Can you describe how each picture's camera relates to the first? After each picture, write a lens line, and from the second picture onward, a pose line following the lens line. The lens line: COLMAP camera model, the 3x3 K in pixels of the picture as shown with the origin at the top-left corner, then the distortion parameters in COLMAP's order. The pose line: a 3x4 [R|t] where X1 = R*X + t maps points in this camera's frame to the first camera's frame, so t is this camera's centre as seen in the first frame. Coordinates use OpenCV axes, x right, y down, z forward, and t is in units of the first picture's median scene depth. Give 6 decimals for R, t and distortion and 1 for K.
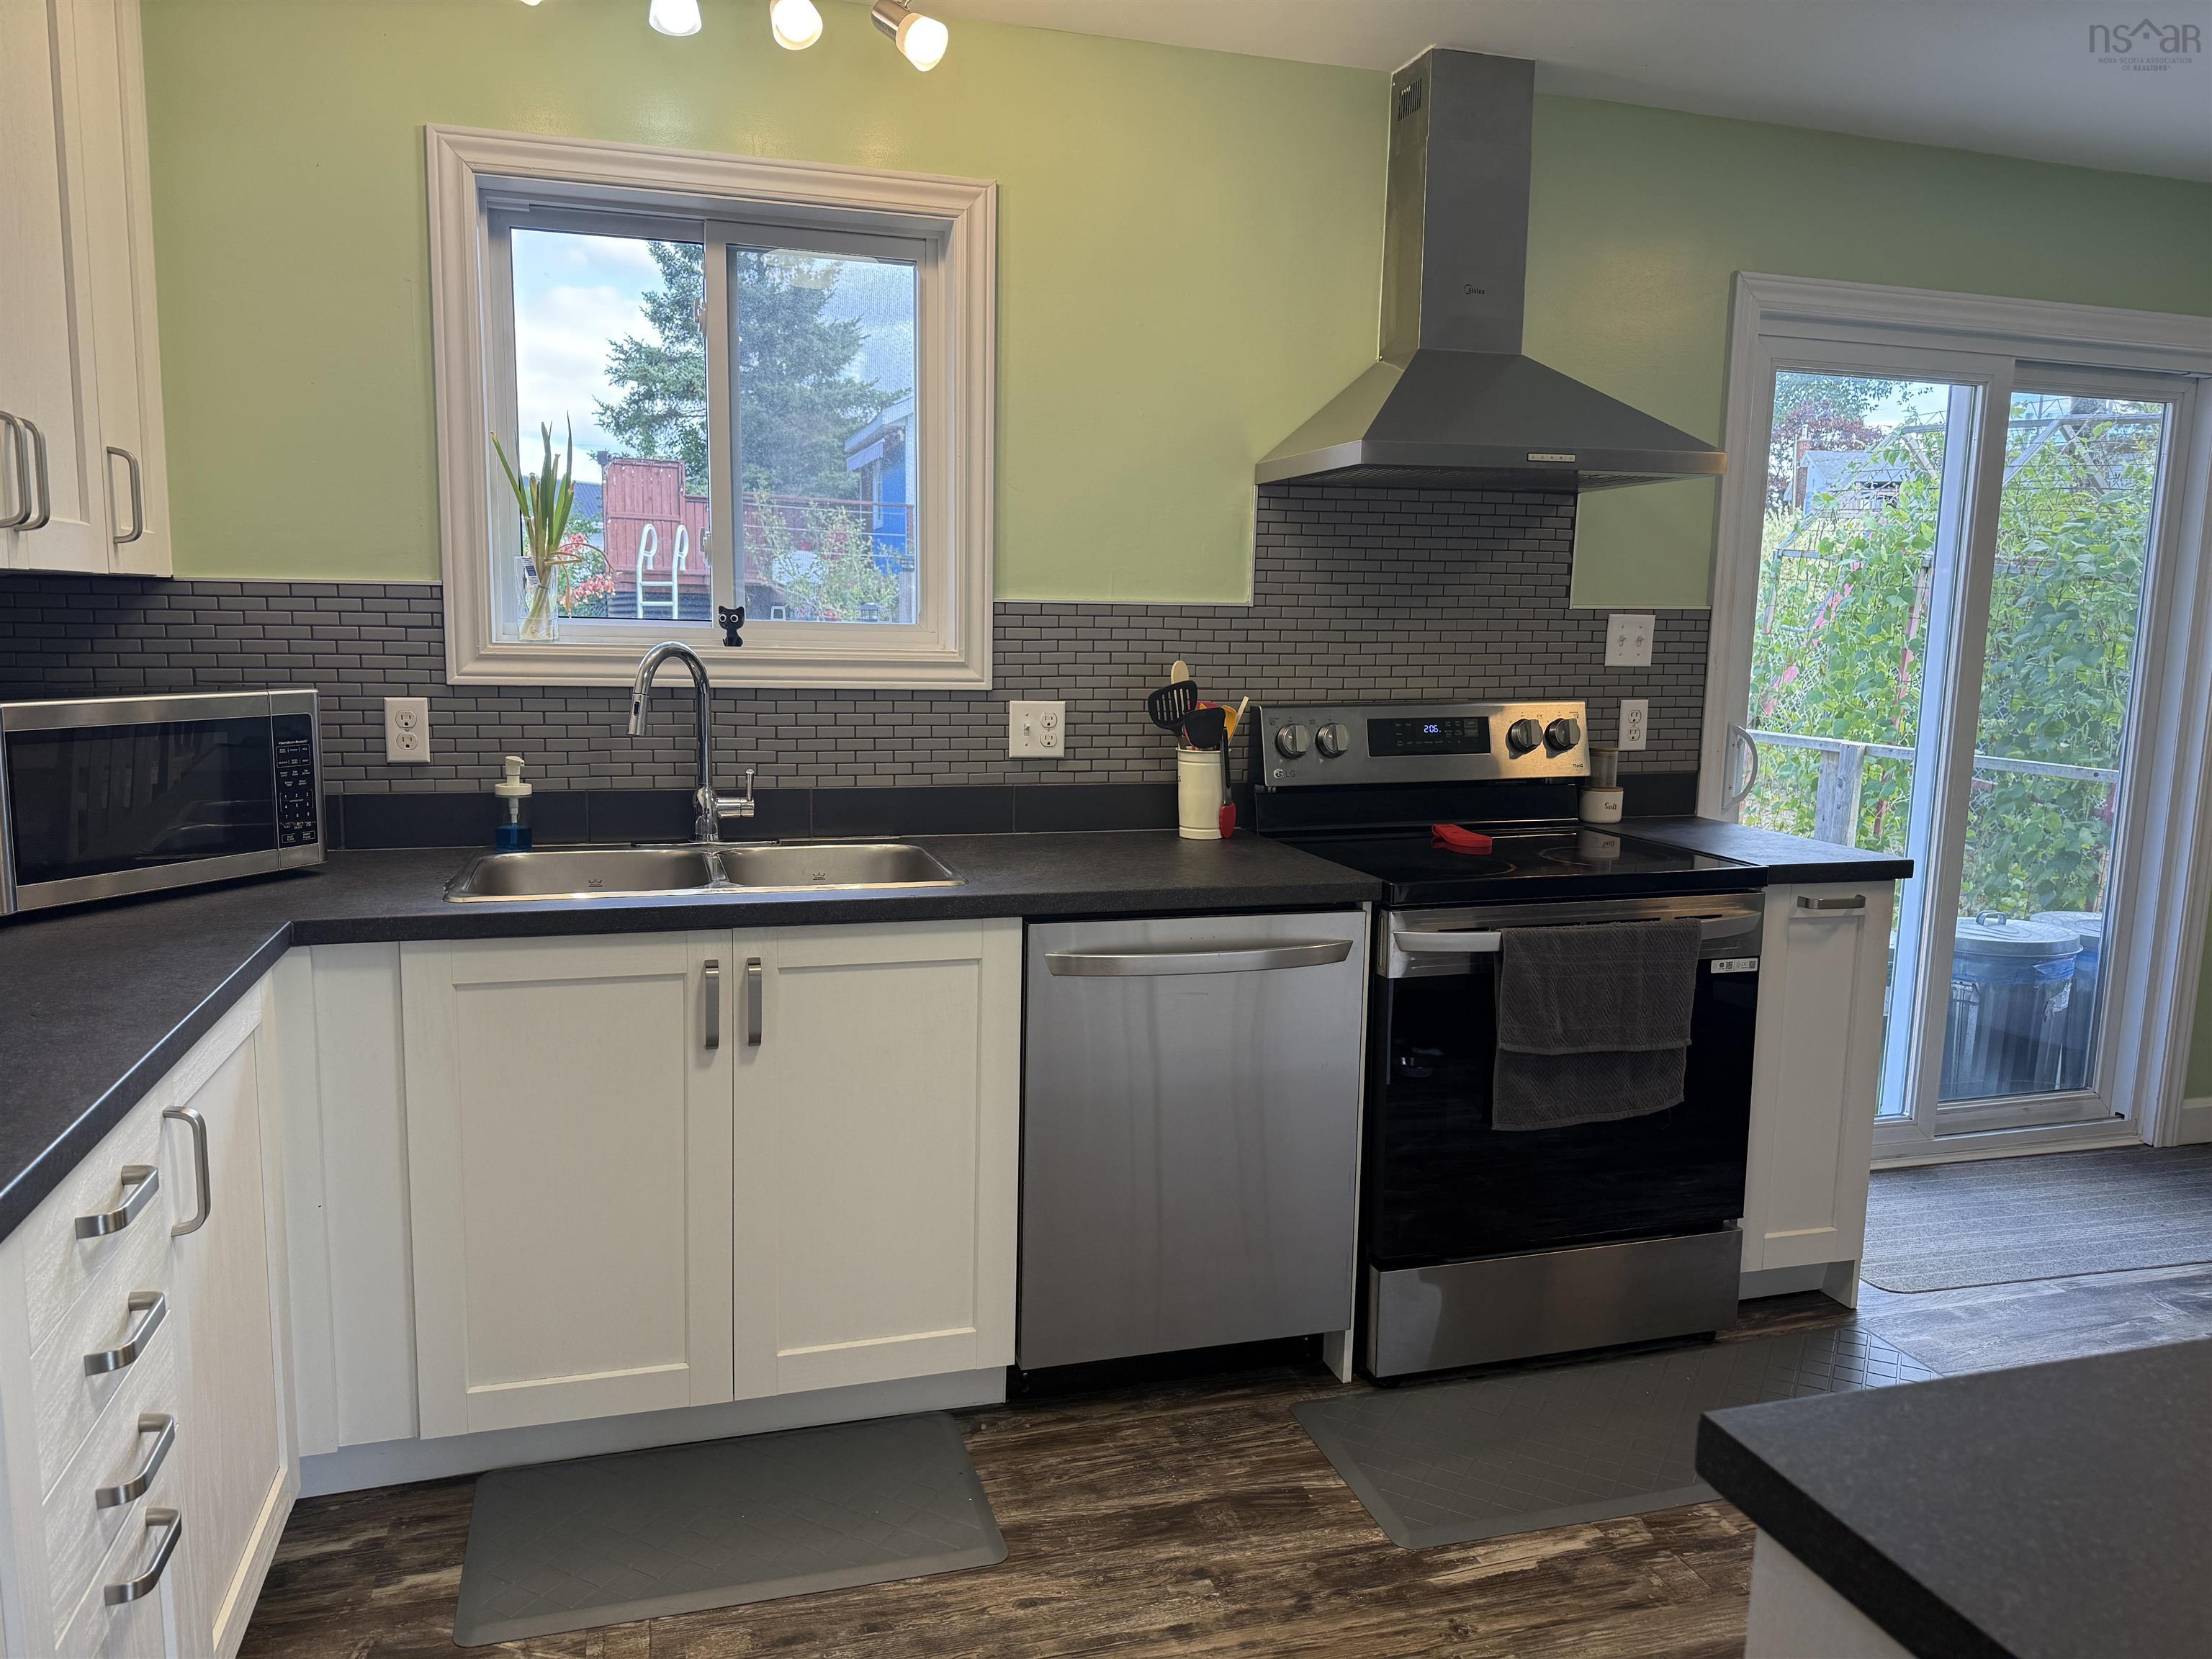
lens RADIAL K [[1557.1, 0, 1114.8], [0, 1557.1, 824.8], [0, 0, 1]] dist [0.028937, -0.033772]
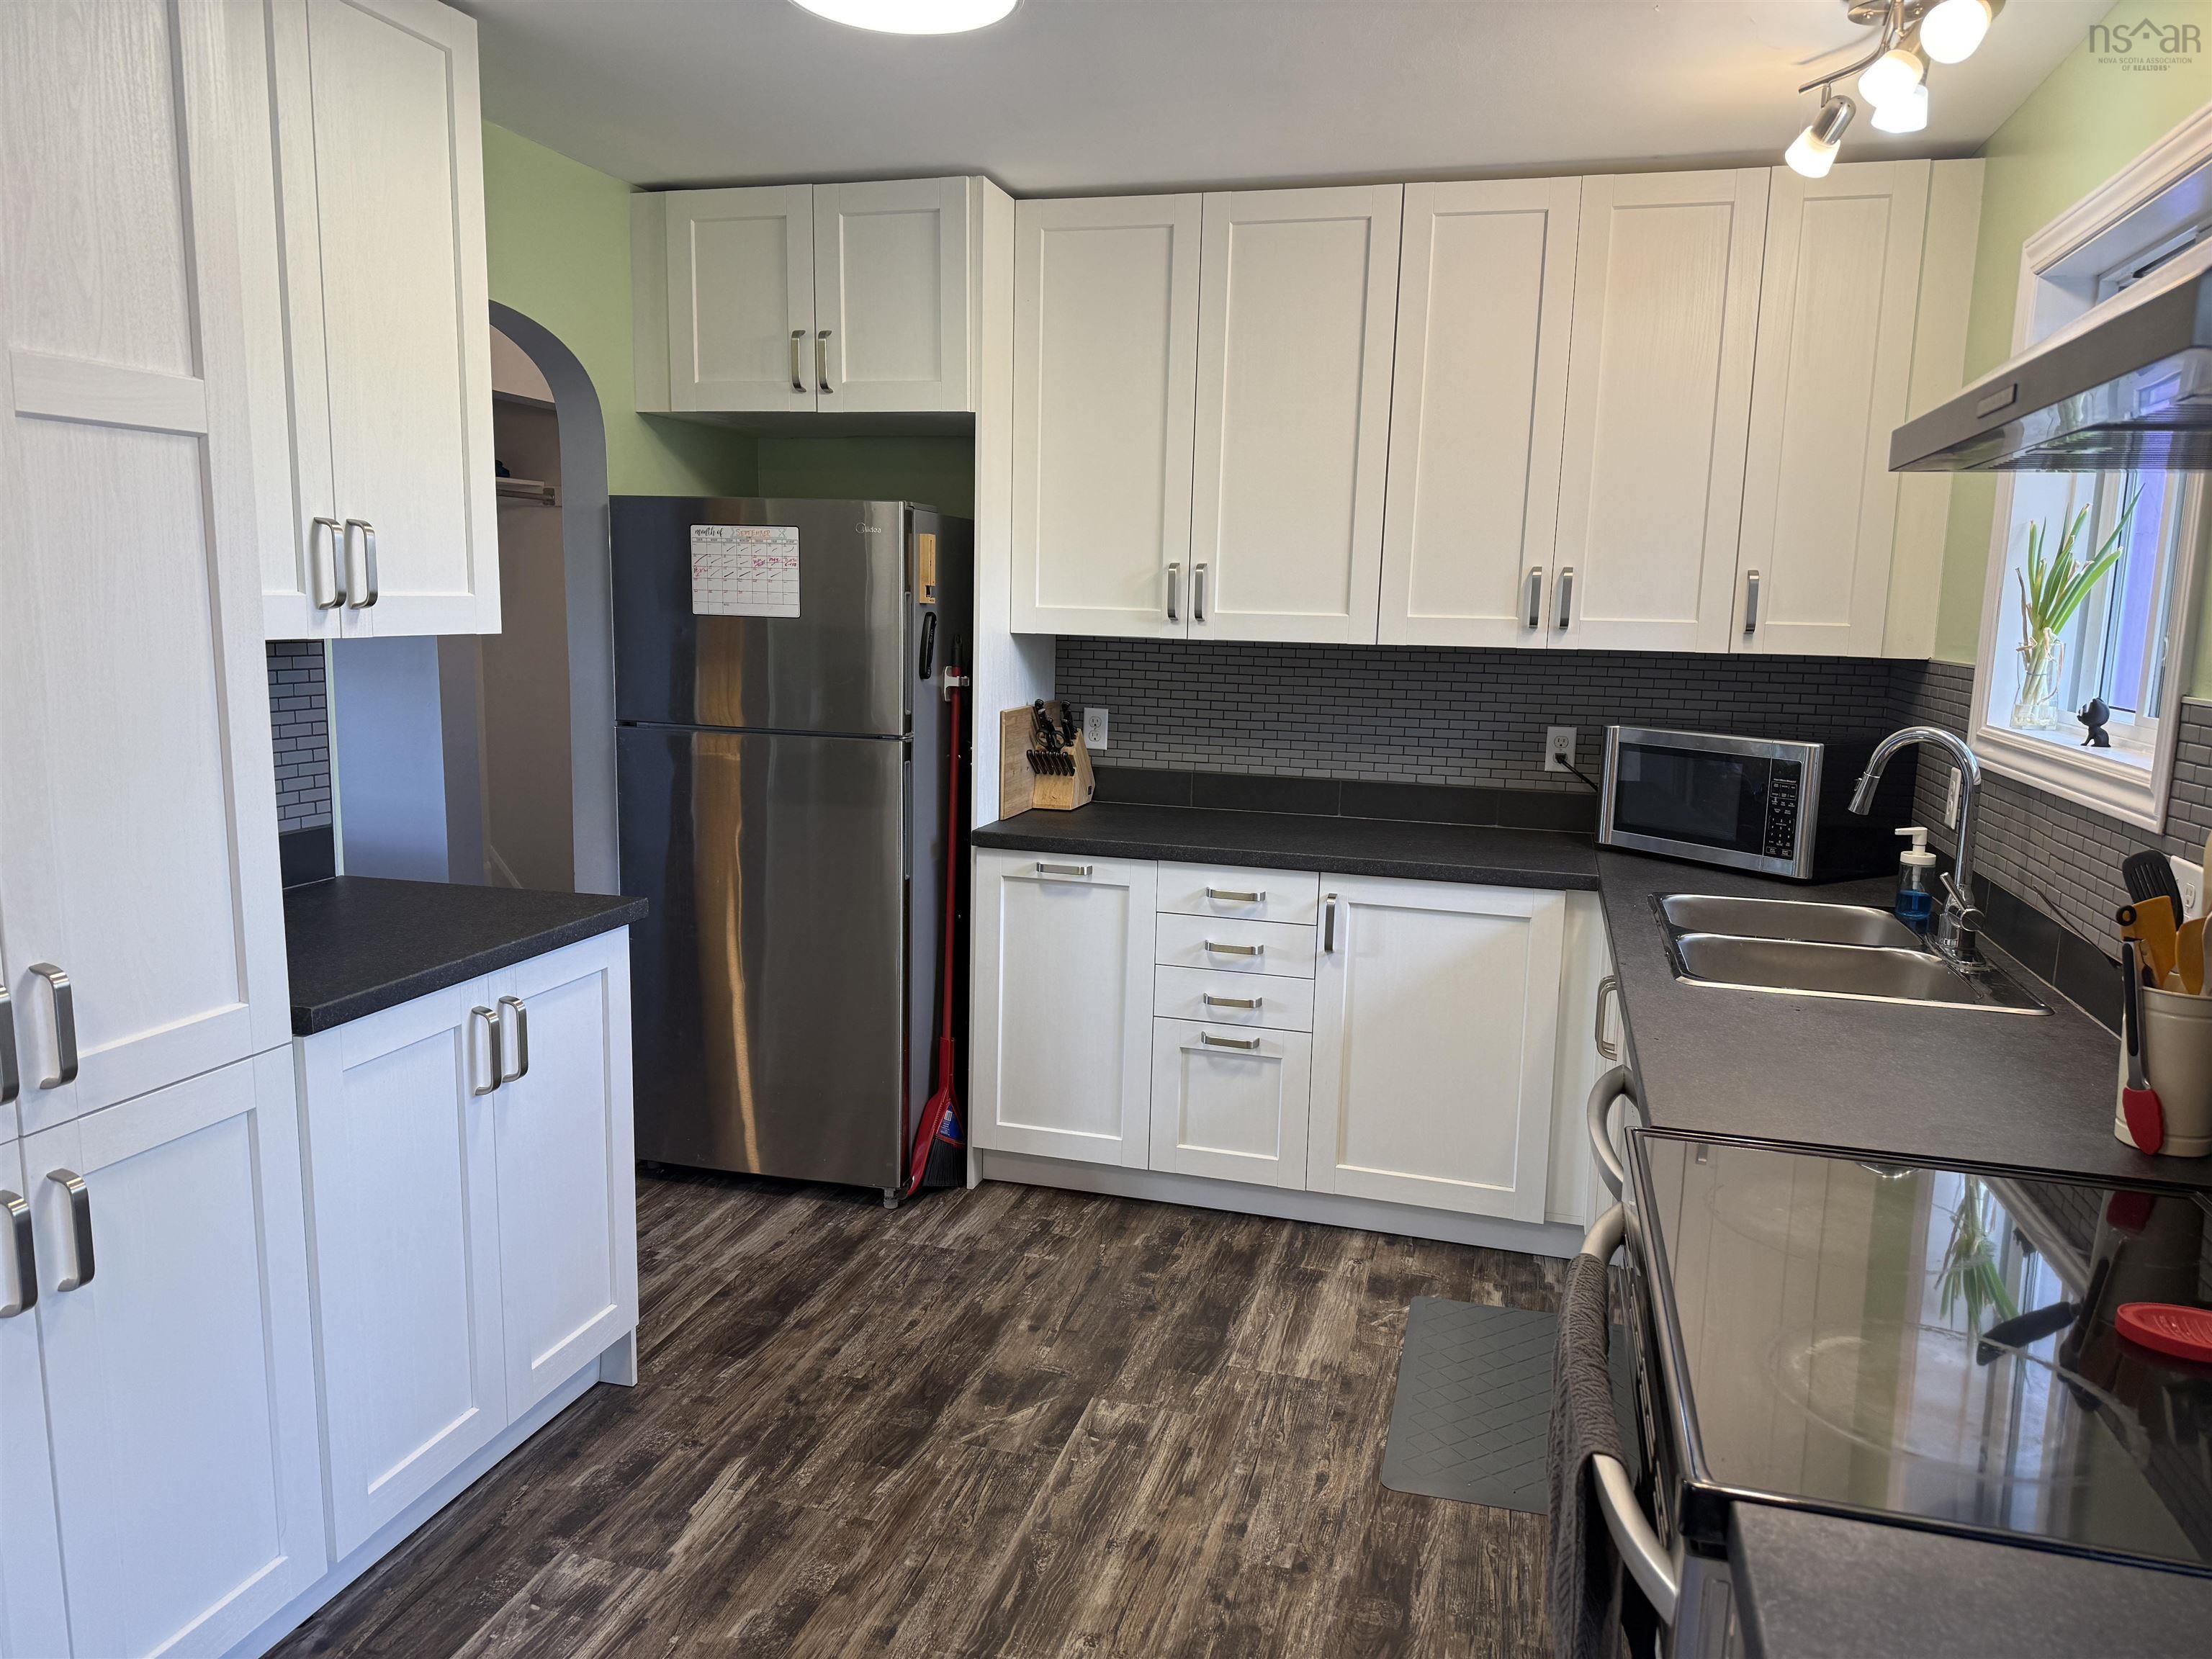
lens RADIAL K [[1557.1, 0, 1109.8], [0, 1557.1, 837.2], [0, 0, 1]] dist [0.028937, -0.033772]
pose [[-0.540706, 0.099405, -0.835318, 0.896032], [-0.143473, 0.967547, 0.208011, -0.199498], [0.828886, 0.232318, -0.508897, 1.207012]]
